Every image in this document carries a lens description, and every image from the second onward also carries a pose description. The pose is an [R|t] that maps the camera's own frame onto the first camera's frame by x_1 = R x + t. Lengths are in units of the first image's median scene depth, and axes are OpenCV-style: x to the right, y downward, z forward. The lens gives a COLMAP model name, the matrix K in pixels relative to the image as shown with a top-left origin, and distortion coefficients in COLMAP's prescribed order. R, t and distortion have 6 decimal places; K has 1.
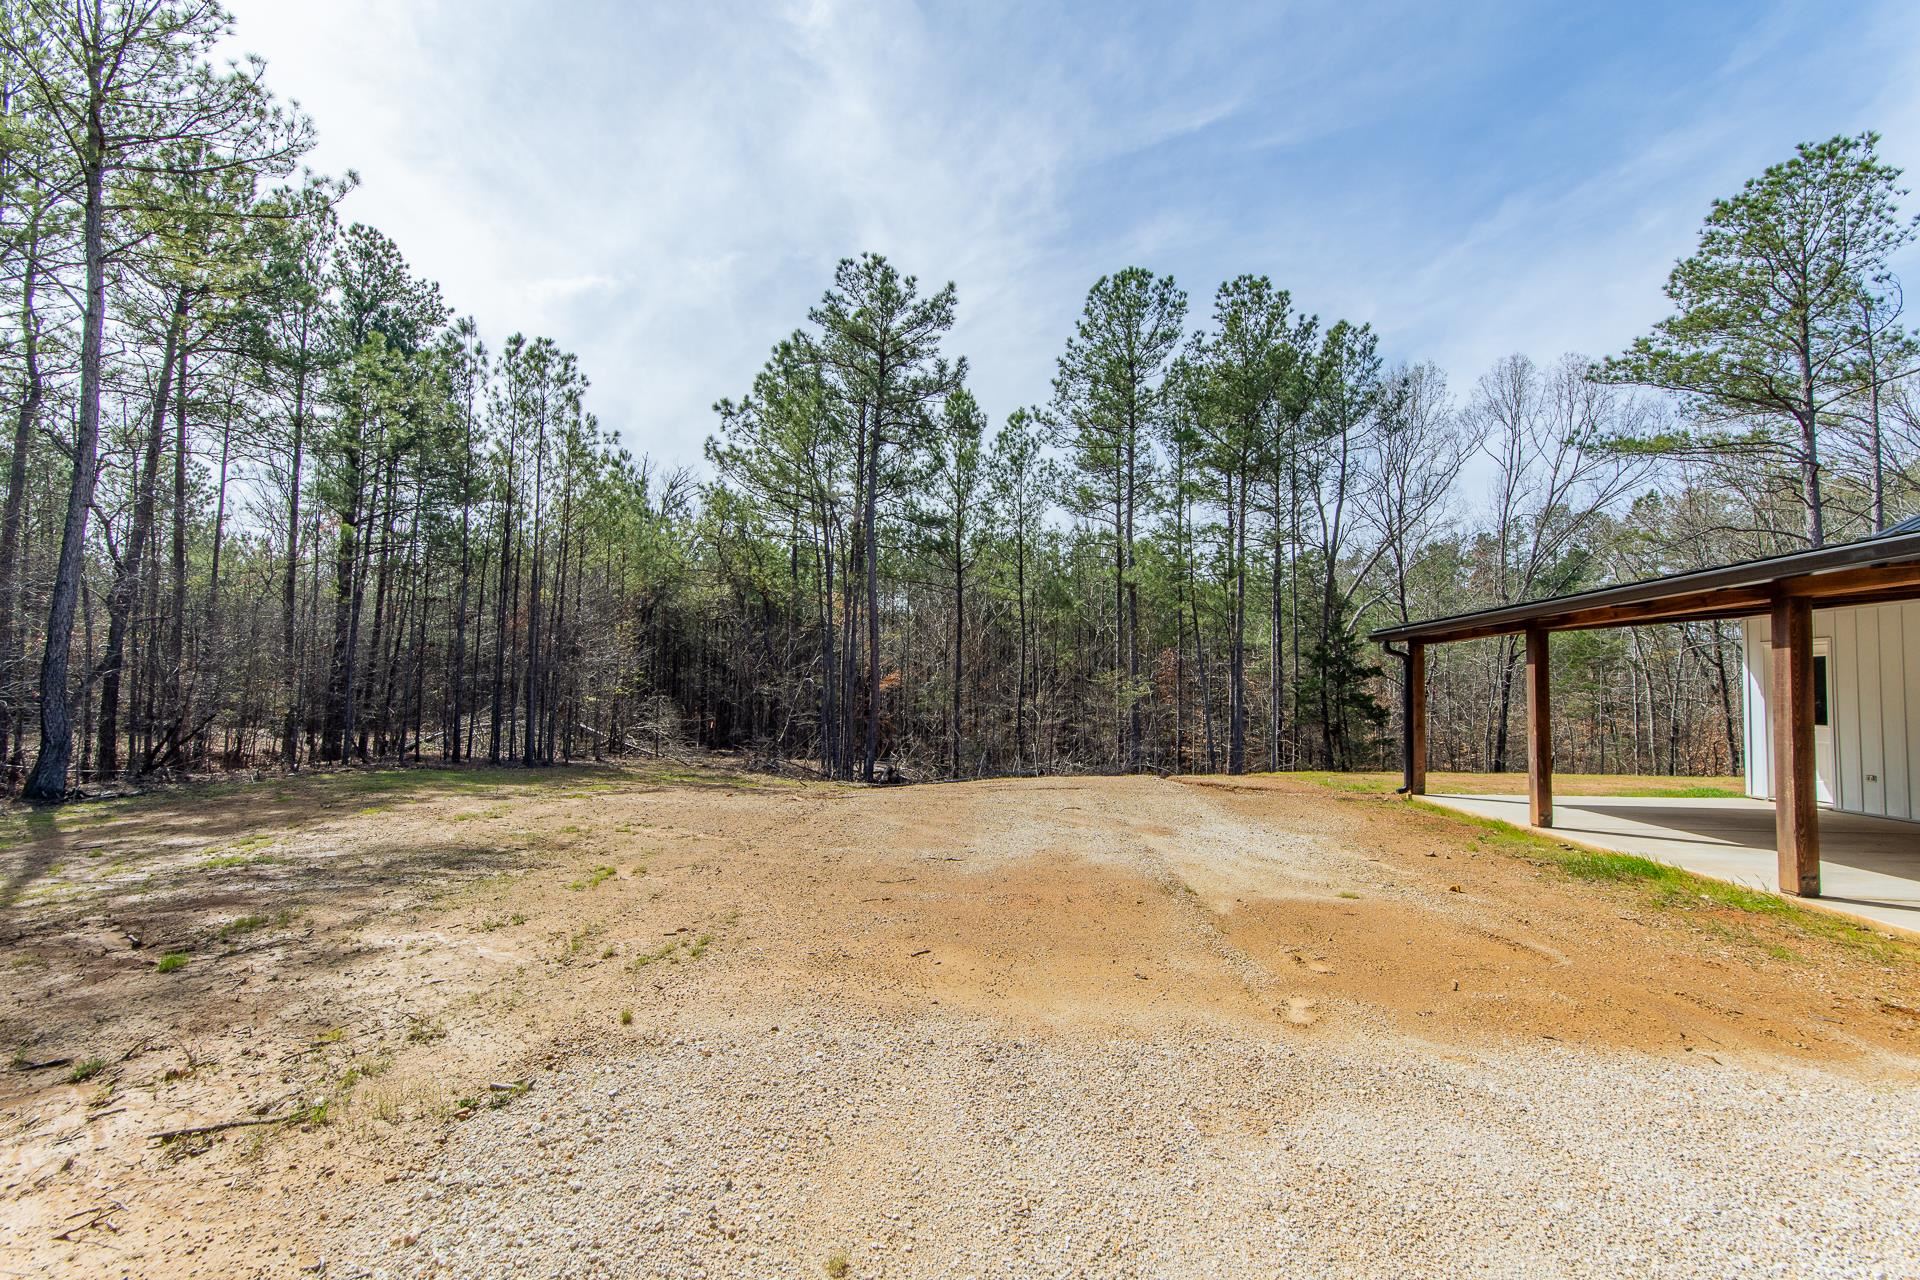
lens RADIAL K [[838.4, 0, 956.3], [0, 838.4, 651.6], [0, 0, 1]] dist [0.001666, 0.000002]
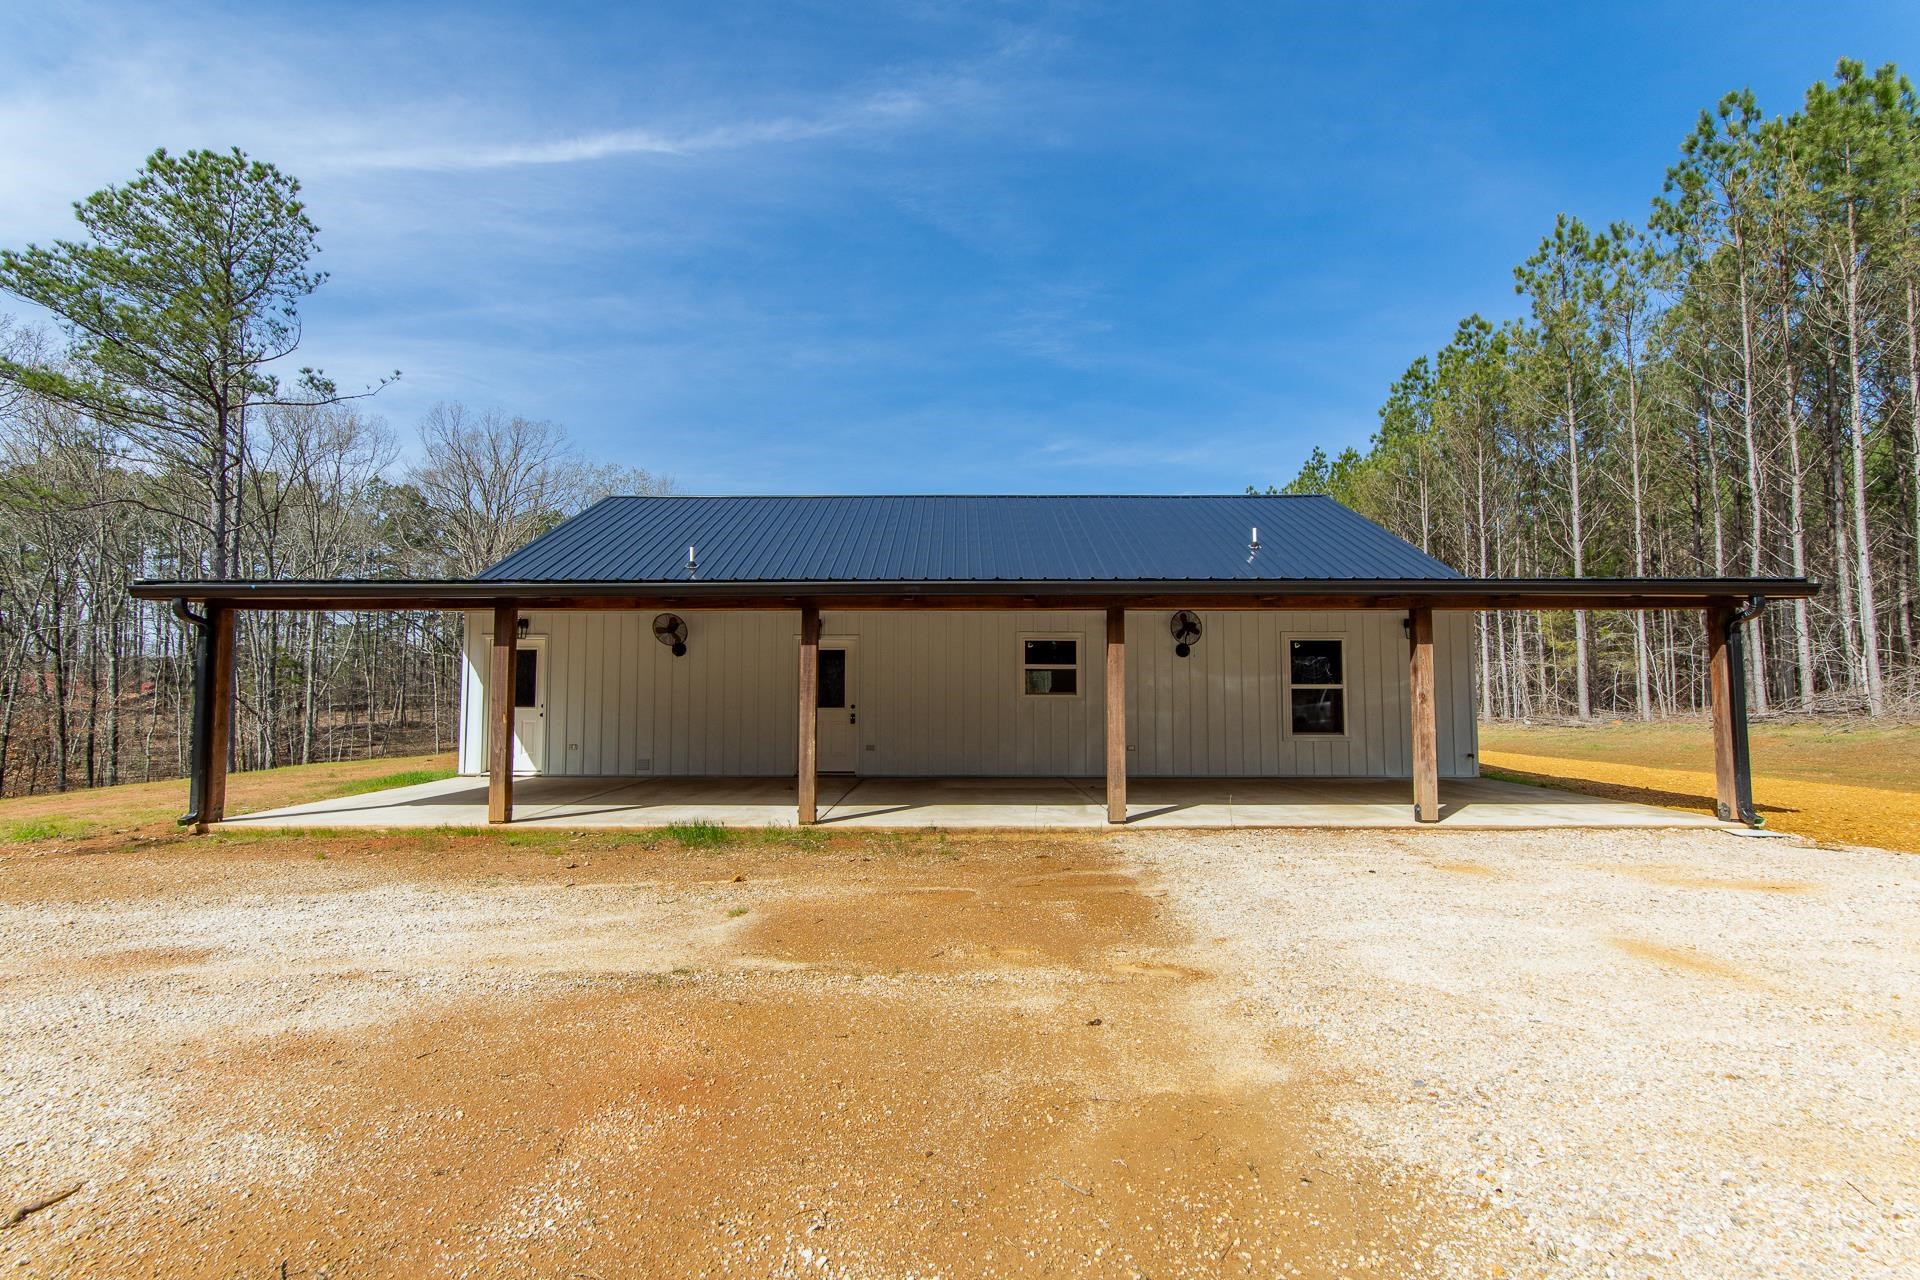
lens RADIAL K [[838.4, 0, 956.3], [0, 838.4, 651.6], [0, 0, 1]] dist [0.001666, 0.000002]
pose [[-0.080015, 0.036179, 0.996137, -0.080922], [-0.054359, 0.997696, -0.040602, 0.009331], [-0.995310, -0.057397, -0.077864, 0.179422]]
